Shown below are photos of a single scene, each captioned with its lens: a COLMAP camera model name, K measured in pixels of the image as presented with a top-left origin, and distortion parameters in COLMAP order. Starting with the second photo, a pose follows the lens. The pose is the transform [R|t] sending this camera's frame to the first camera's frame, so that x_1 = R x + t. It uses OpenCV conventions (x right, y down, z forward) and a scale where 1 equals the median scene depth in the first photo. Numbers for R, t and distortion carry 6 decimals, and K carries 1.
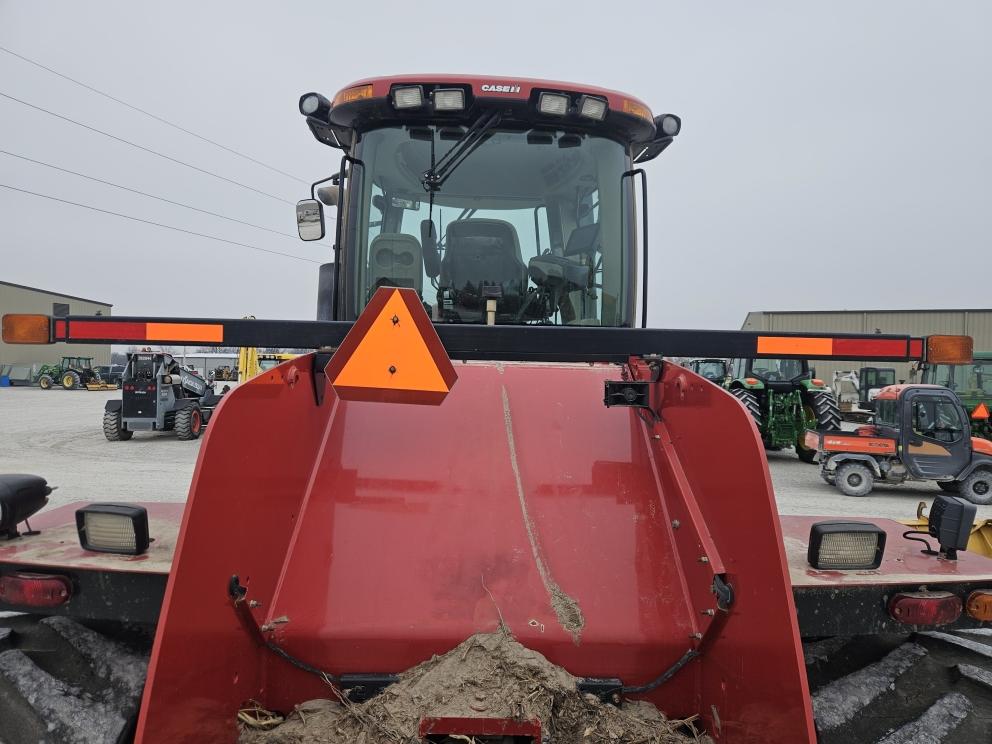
lens RADIAL K [[687.8, 0, 504.7], [0, 687.8, 383.9], [0, 0, 1]] dist [0.066568, -0.058943]
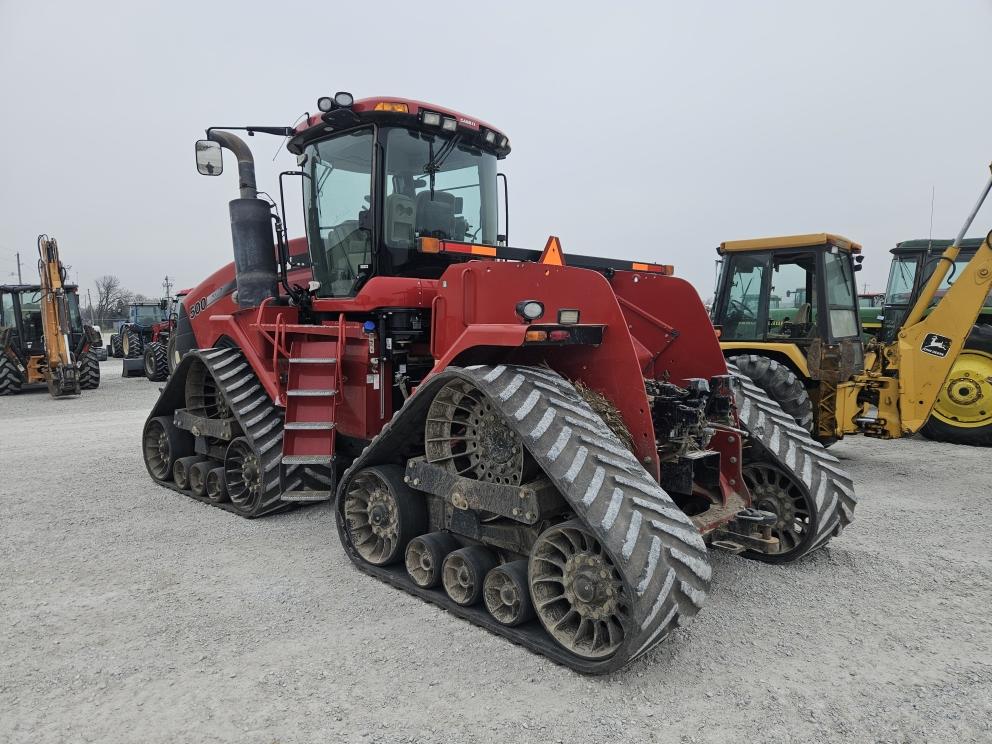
lens RADIAL K [[687.8, 0, 504.7], [0, 687.8, 383.9], [0, 0, 1]] dist [0.066568, -0.058943]
pose [[0.717197, -0.085247, 0.691636, -0.977081], [0.031094, 0.995416, 0.090447, 0.073548], [-0.696176, -0.043362, 0.716560, -0.305893]]
